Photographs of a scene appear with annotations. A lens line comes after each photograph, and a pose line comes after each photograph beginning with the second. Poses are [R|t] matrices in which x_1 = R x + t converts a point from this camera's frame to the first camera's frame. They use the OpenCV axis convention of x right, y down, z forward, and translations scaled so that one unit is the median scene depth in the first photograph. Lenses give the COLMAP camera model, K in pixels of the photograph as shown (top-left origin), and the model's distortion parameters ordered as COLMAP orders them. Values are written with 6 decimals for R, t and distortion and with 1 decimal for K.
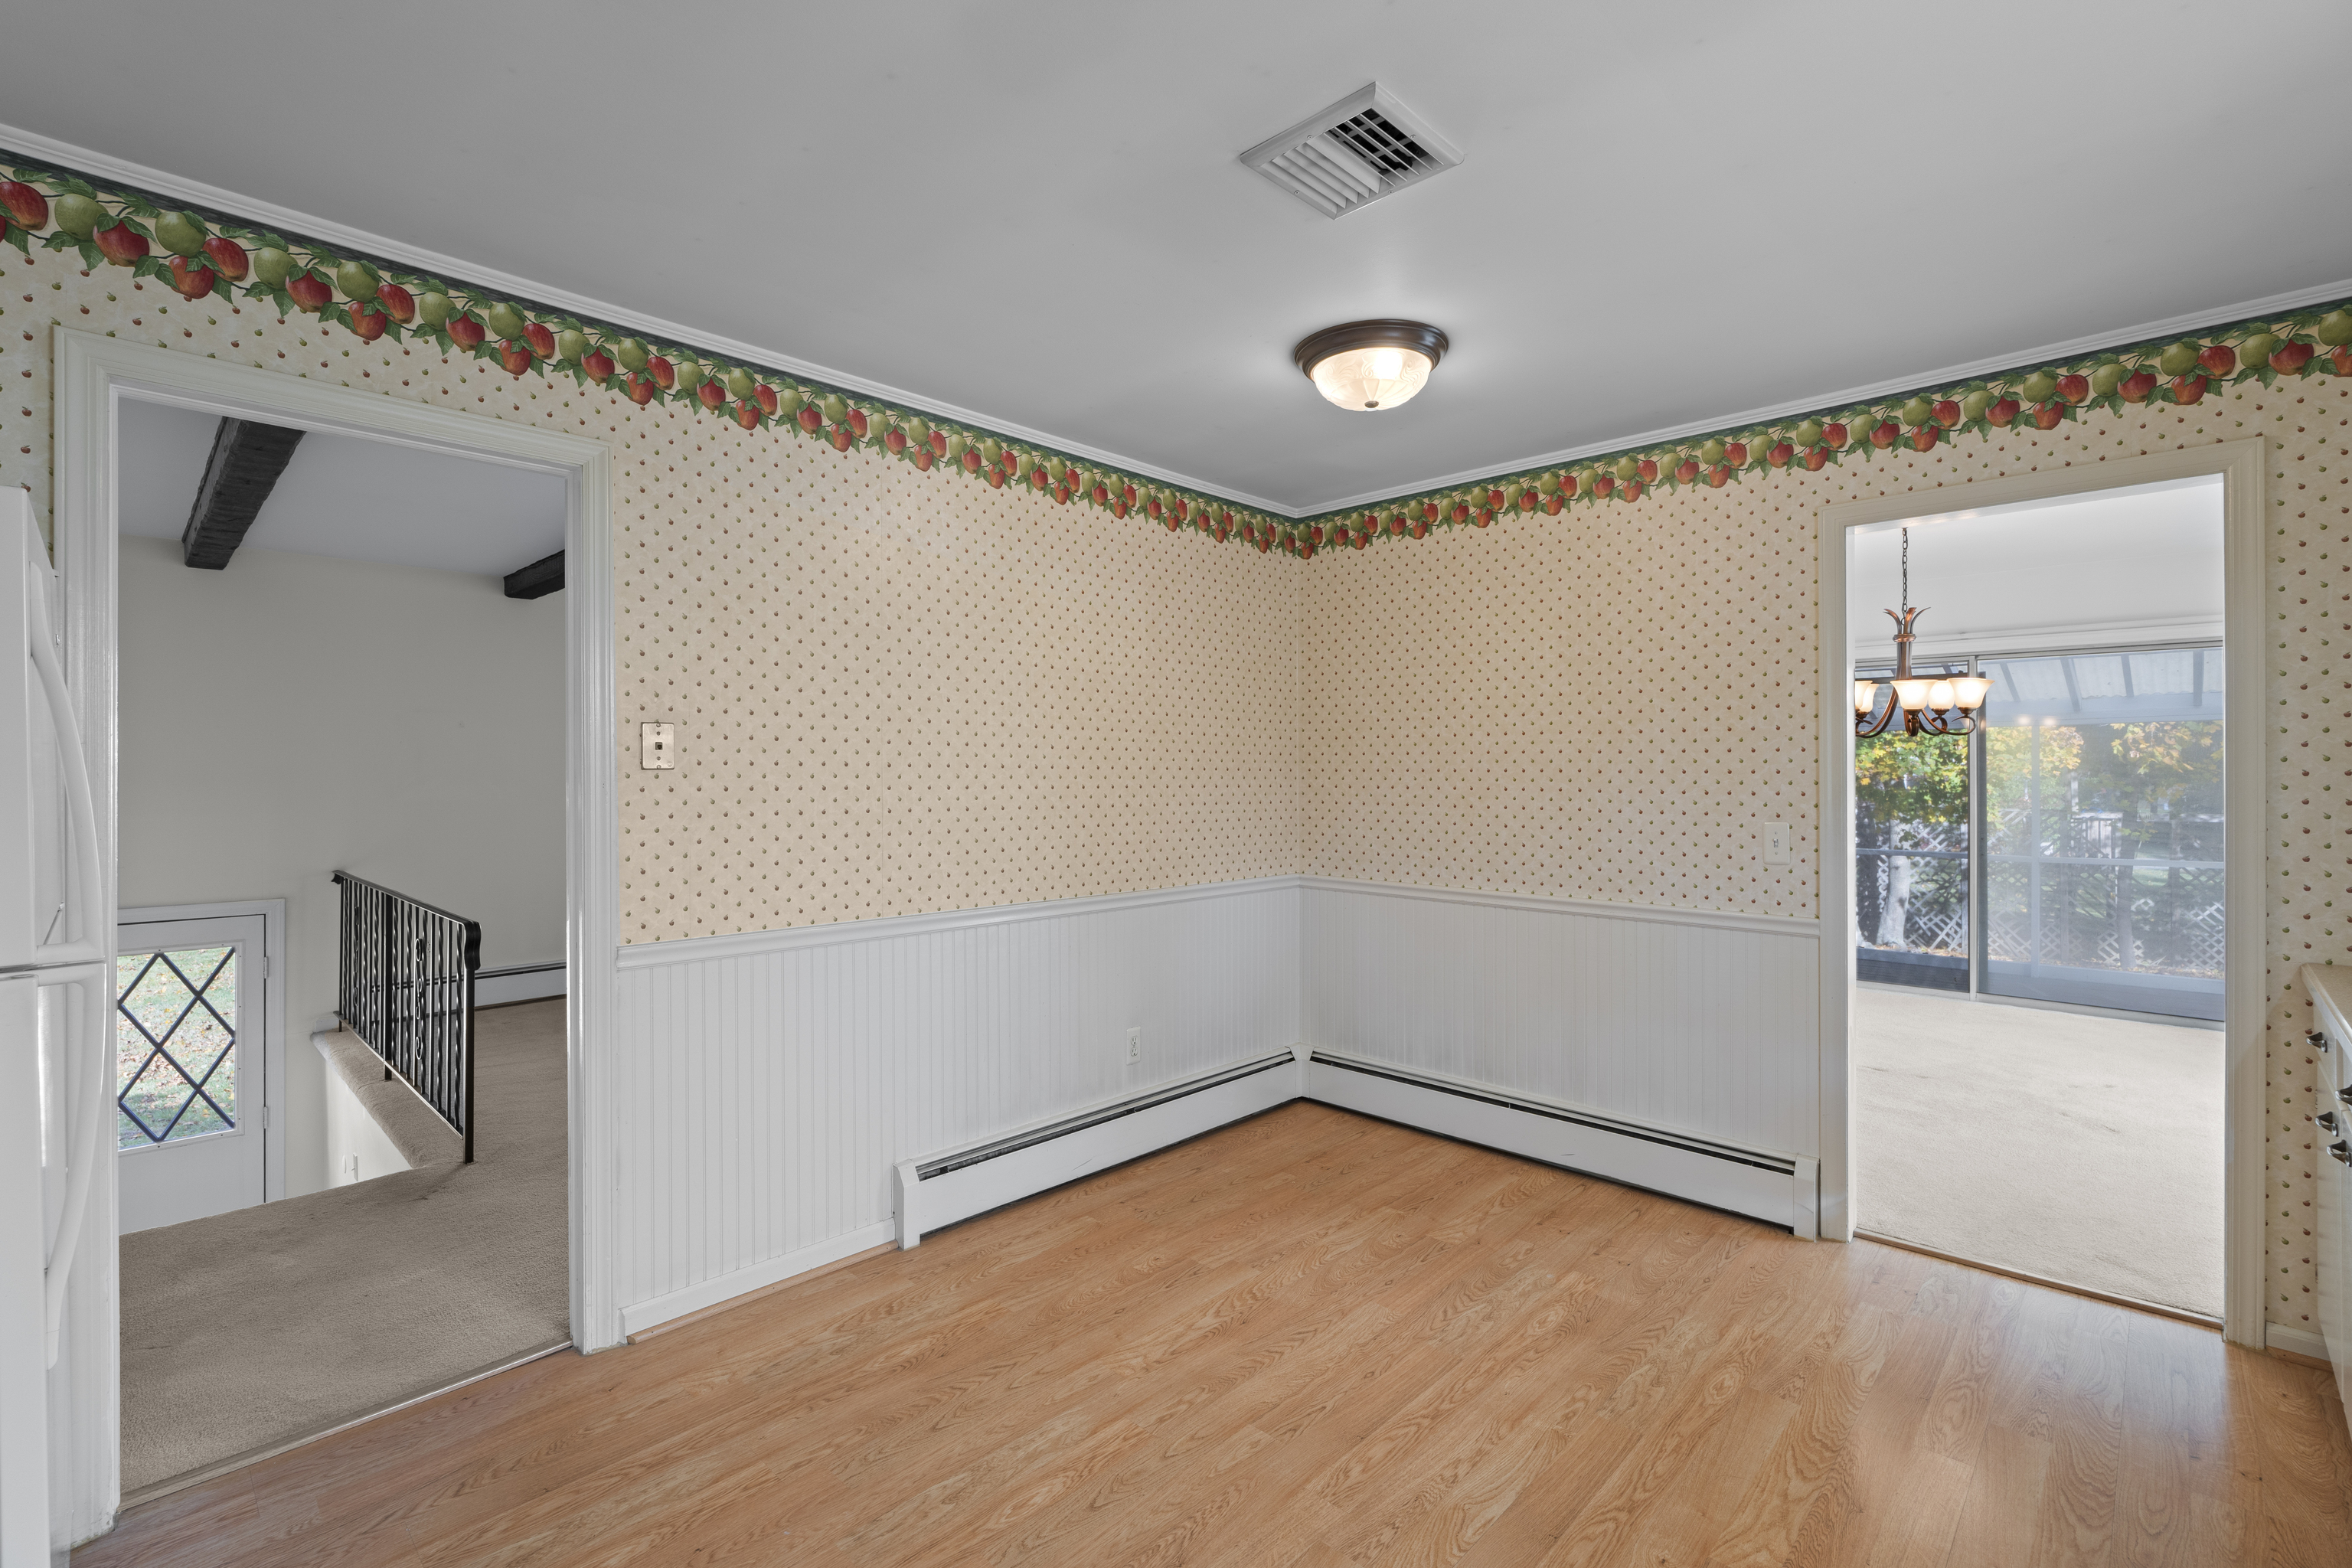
lens RADIAL K [[1041.6, 0, 1178.9], [0, 1041.6, 771.0], [0, 0, 1]] dist [-0.008461, 0.001507]
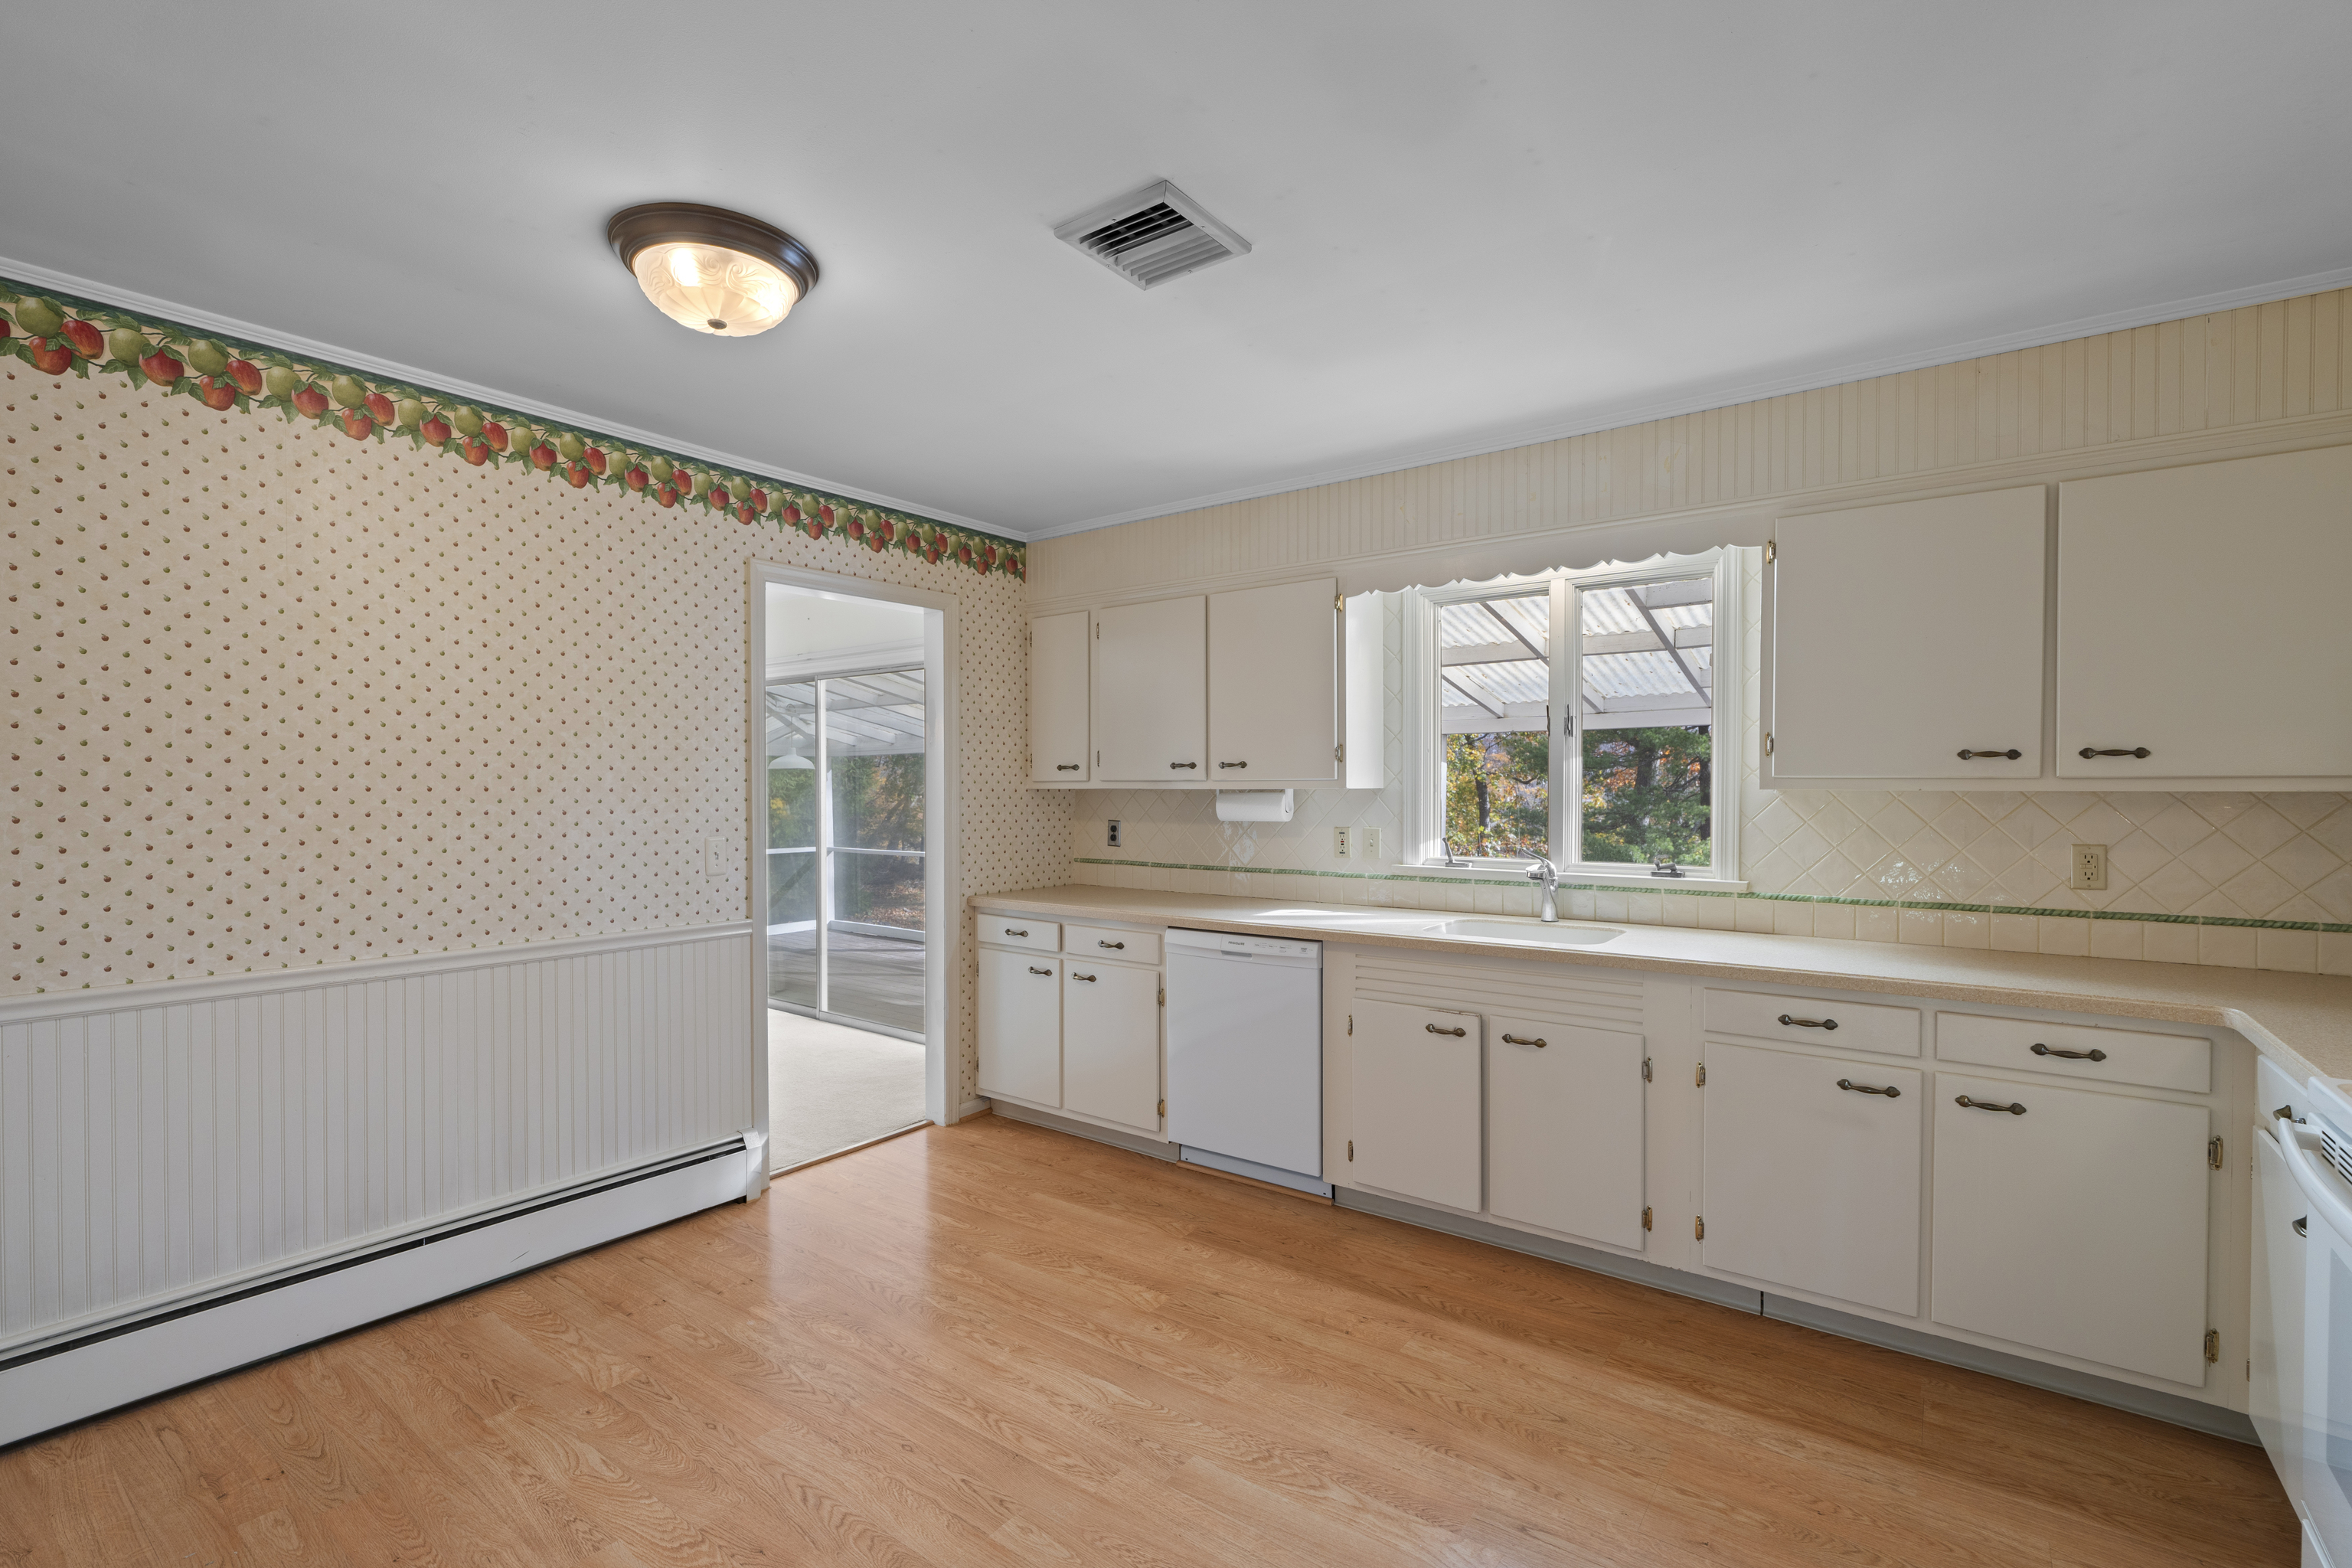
lens RADIAL K [[1041.6, 0, 1179.8], [0, 1041.6, 798.3], [0, 0, 1]] dist [-0.008461, 0.001507]
pose [[-0.127881, -0.010632, 0.991733, -0.543077], [-0.000394, 0.999943, 0.010669, -0.002227], [-0.991789, 0.000974, -0.127878, 0.634306]]
